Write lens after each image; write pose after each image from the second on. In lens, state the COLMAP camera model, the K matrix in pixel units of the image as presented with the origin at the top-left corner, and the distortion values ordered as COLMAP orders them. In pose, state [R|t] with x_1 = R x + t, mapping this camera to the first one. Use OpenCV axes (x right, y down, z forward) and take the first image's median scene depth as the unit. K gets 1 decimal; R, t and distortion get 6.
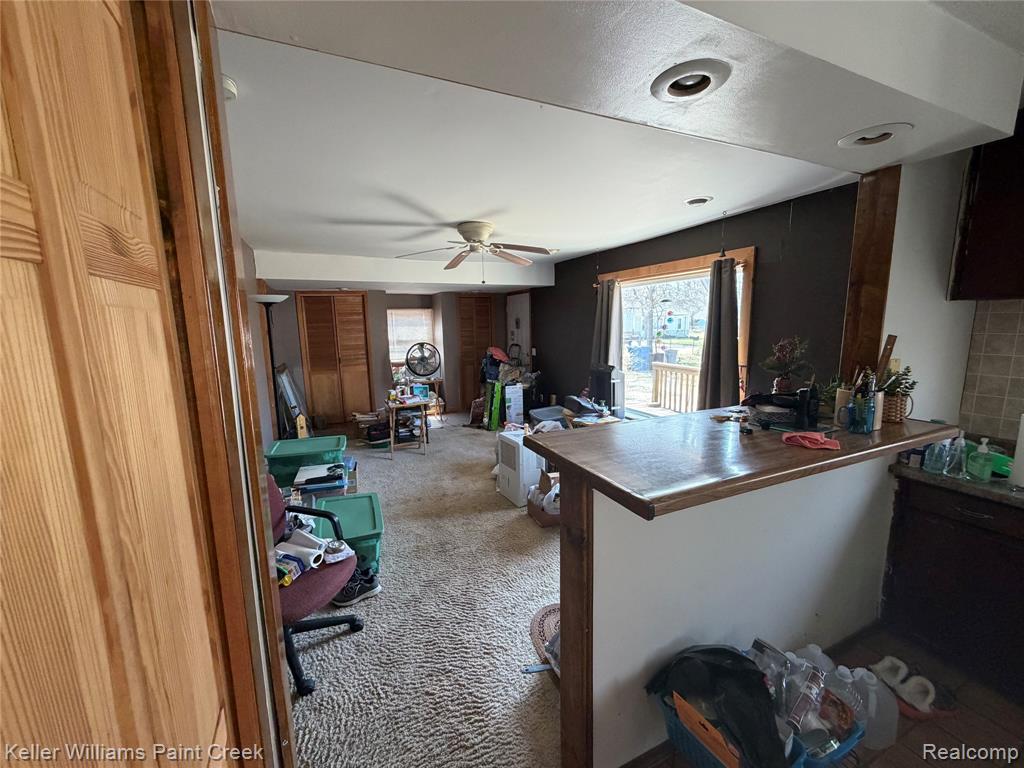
lens RADIAL K [[408.7, 0, 510.6], [0, 408.7, 383.2], [0, 0, 1]] dist [0.002016, 0.000245]
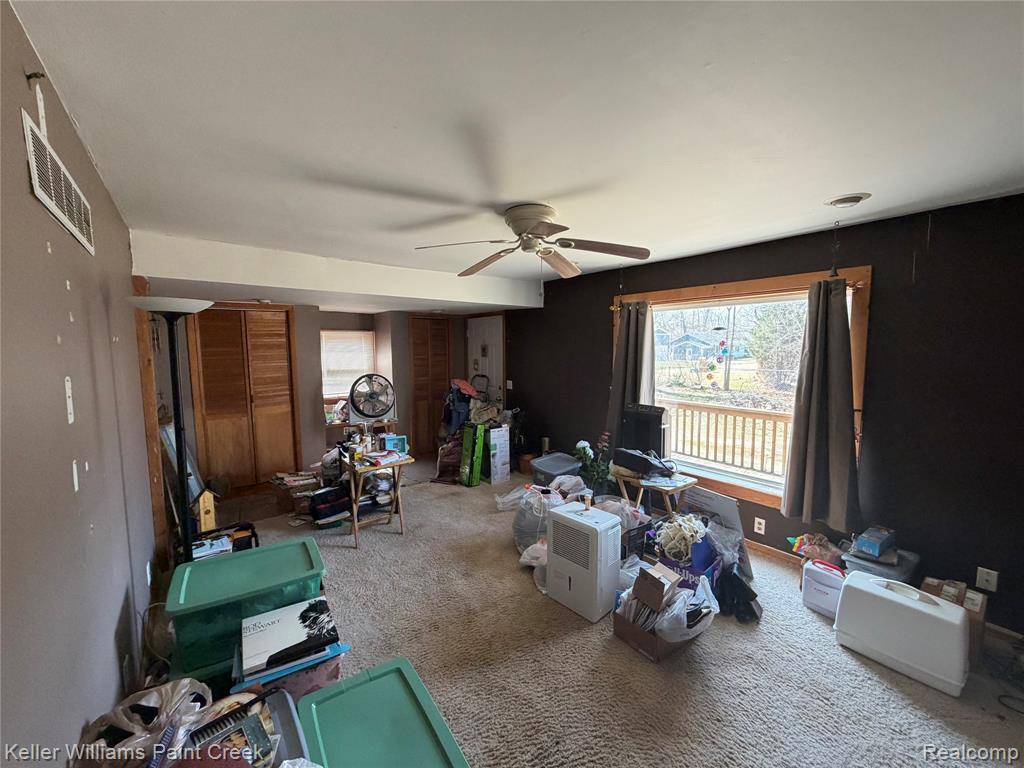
lens RADIAL K [[408.7, 0, 510.6], [0, 408.7, 383.2], [0, 0, 1]] dist [0.002016, 0.000245]
pose [[0.970476, -0.005805, 0.241126, -0.176247], [0.020590, 0.998055, -0.058842, -0.037049], [-0.240315, 0.062070, 0.968708, 0.222469]]
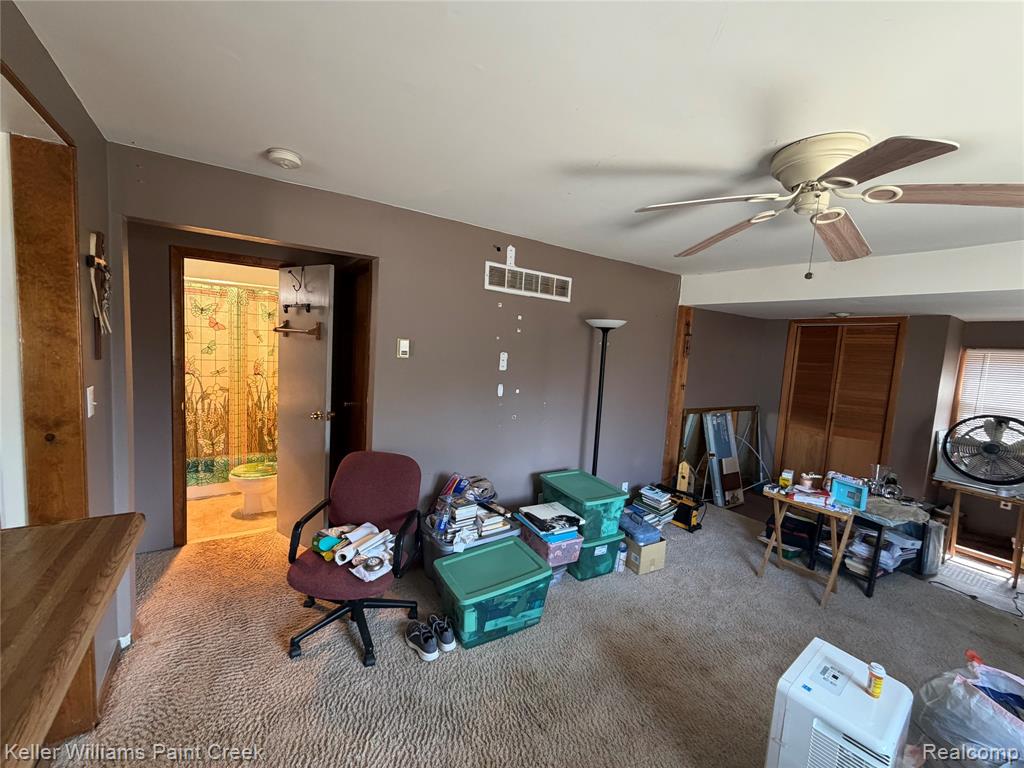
lens RADIAL K [[408.7, 0, 510.6], [0, 408.7, 383.2], [0, 0, 1]] dist [0.002016, 0.000245]
pose [[0.162247, 0.120406, -0.979376, 0.201002], [-0.210227, 0.973958, 0.084912, -0.066046], [0.964096, 0.192115, 0.183335, 0.395004]]
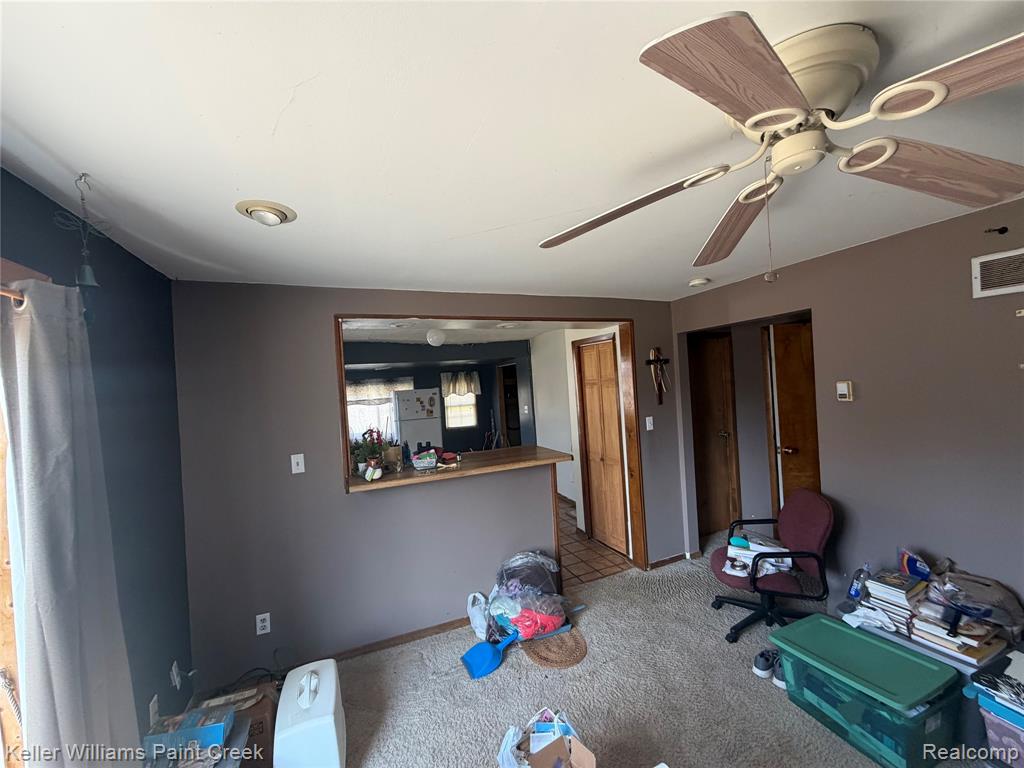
lens RADIAL K [[408.7, 0, 510.6], [0, 408.7, 383.2], [0, 0, 1]] dist [0.002016, 0.000245]
pose [[-0.996759, 0.079111, 0.014566, 0.076616], [0.080400, 0.985556, 0.149045, -0.144252], [-0.002565, 0.149733, -0.988723, 0.799365]]
